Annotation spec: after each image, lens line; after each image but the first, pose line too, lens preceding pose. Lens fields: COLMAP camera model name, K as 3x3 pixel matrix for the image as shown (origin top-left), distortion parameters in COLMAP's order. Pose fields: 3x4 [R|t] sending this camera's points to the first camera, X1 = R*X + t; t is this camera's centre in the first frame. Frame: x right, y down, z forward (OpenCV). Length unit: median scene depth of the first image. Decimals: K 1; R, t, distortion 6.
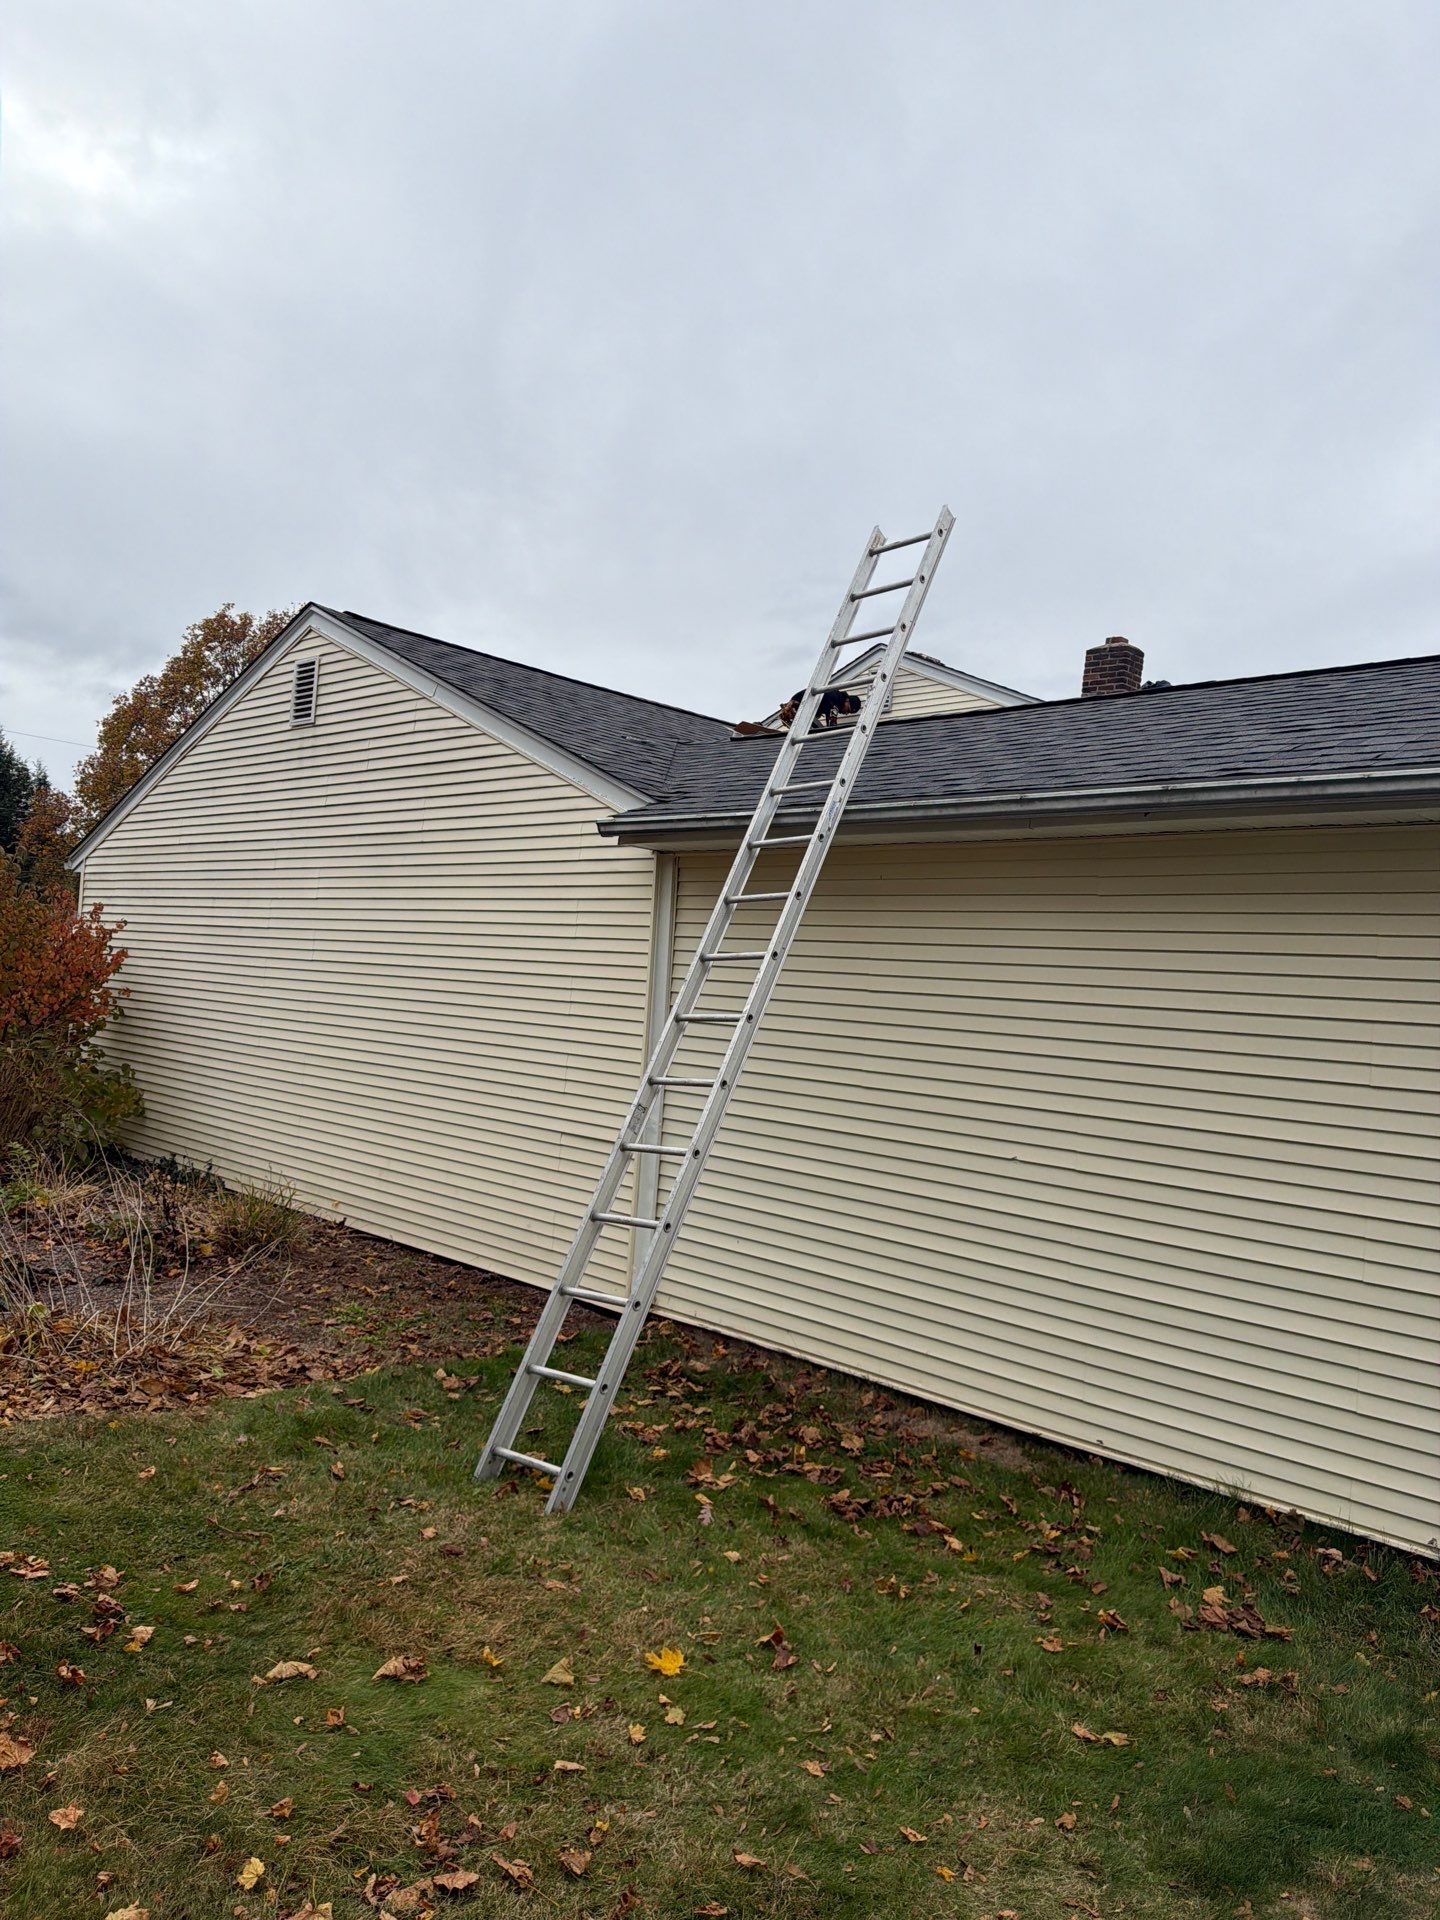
lens RADIAL K [[1368.2, 0, 720.0], [0, 1368.2, 960.0], [0, 0, 1]] dist [0.118252, -0.155542]
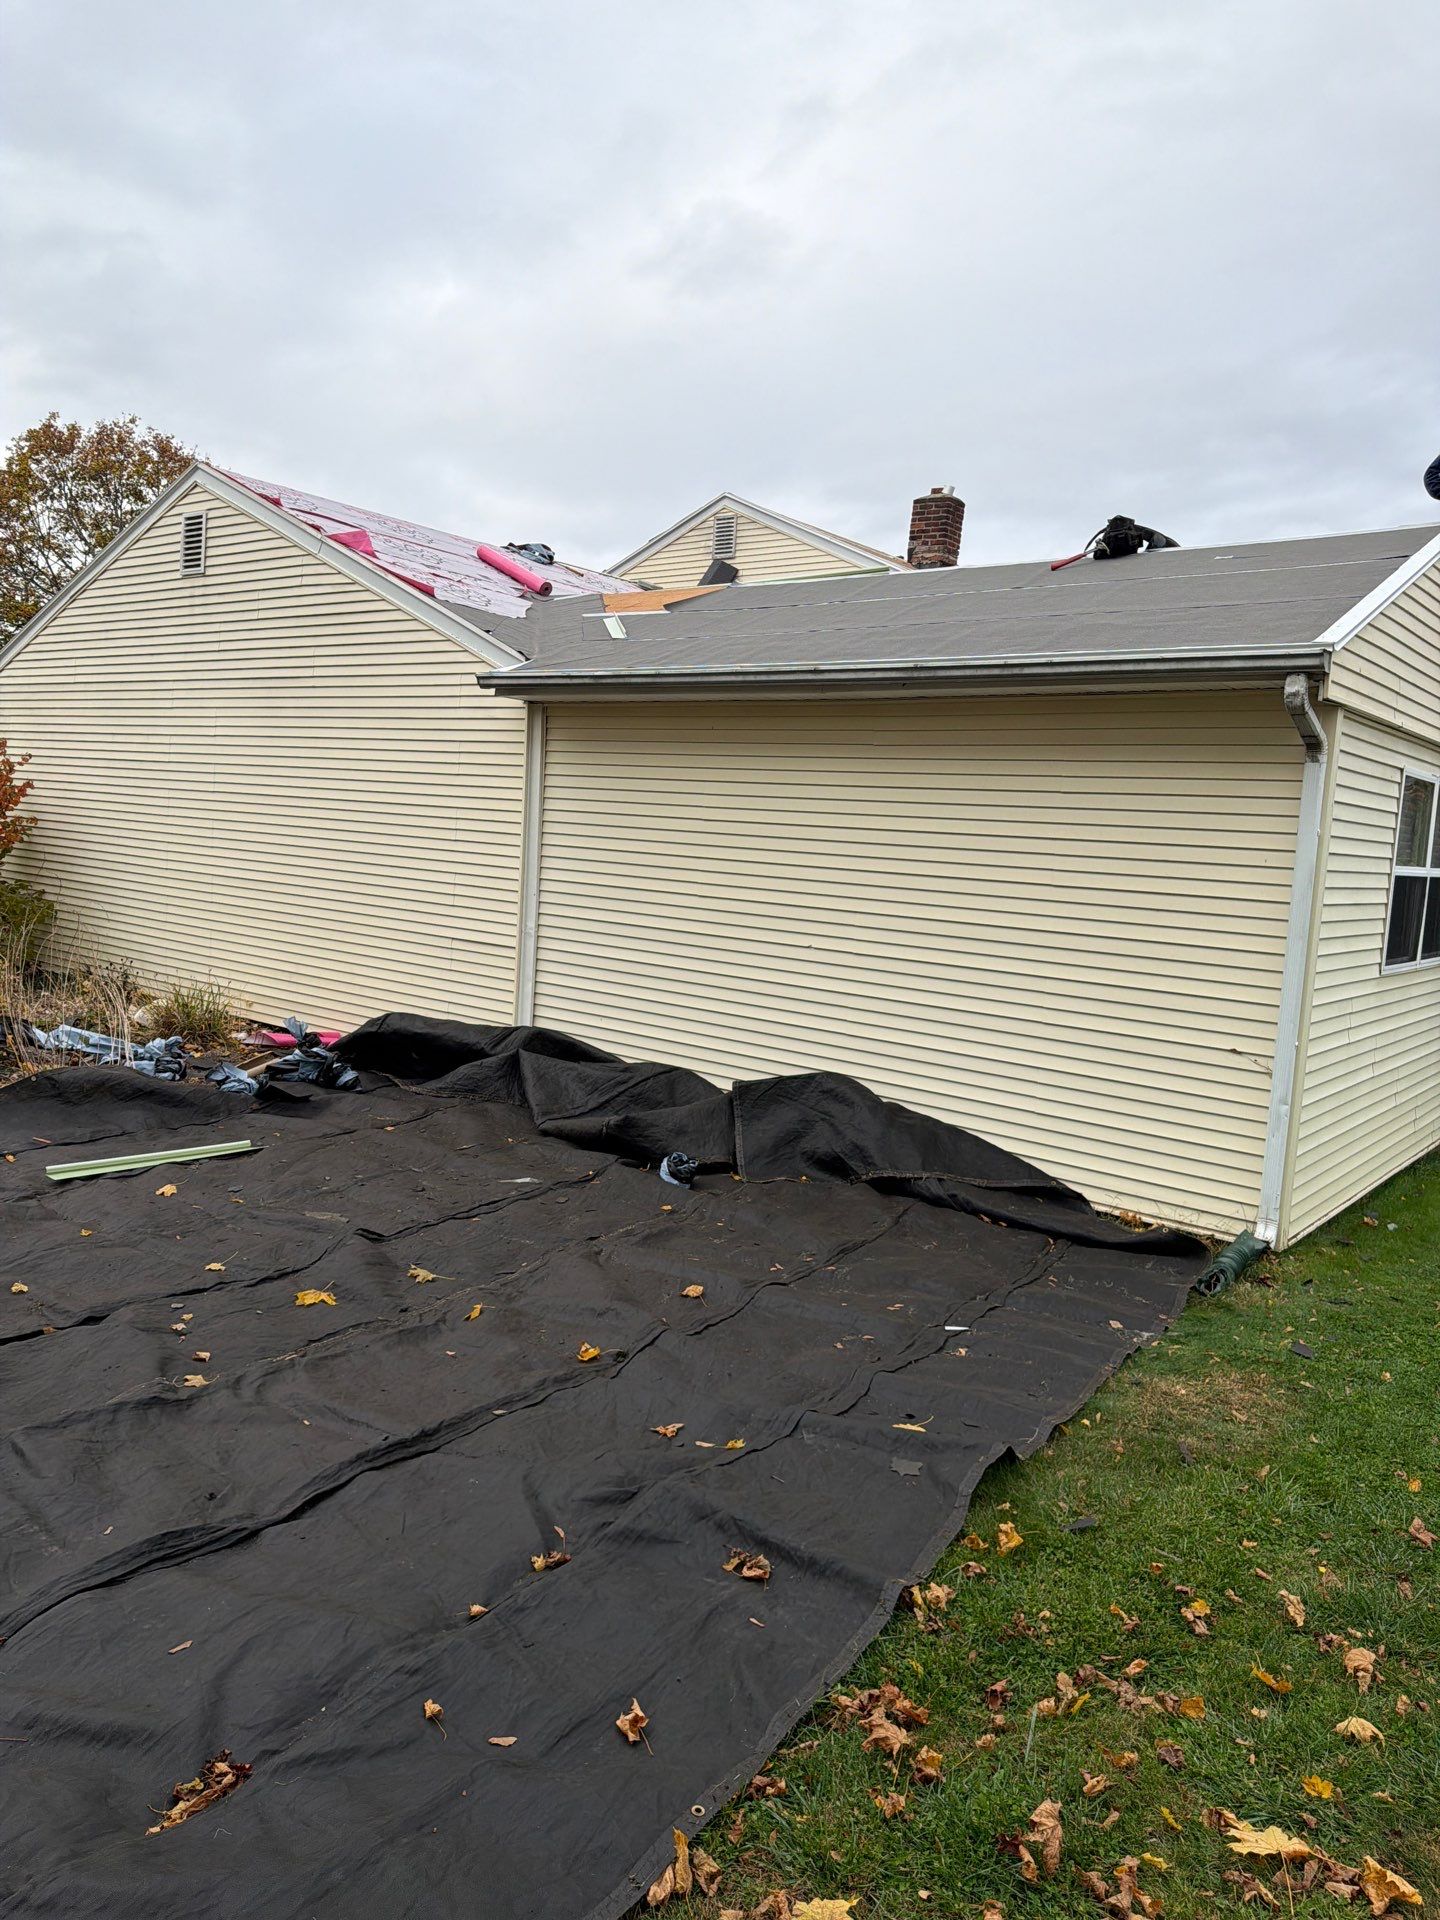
lens RADIAL K [[1368.2, 0, 720.0], [0, 1368.2, 960.0], [0, 0, 1]] dist [0.118252, -0.155542]
pose [[0.994543, -0.014898, 0.103254, -0.005199], [0.001912, 0.992187, 0.124743, -0.004004], [-0.104305, -0.123865, 0.986802, -0.169766]]
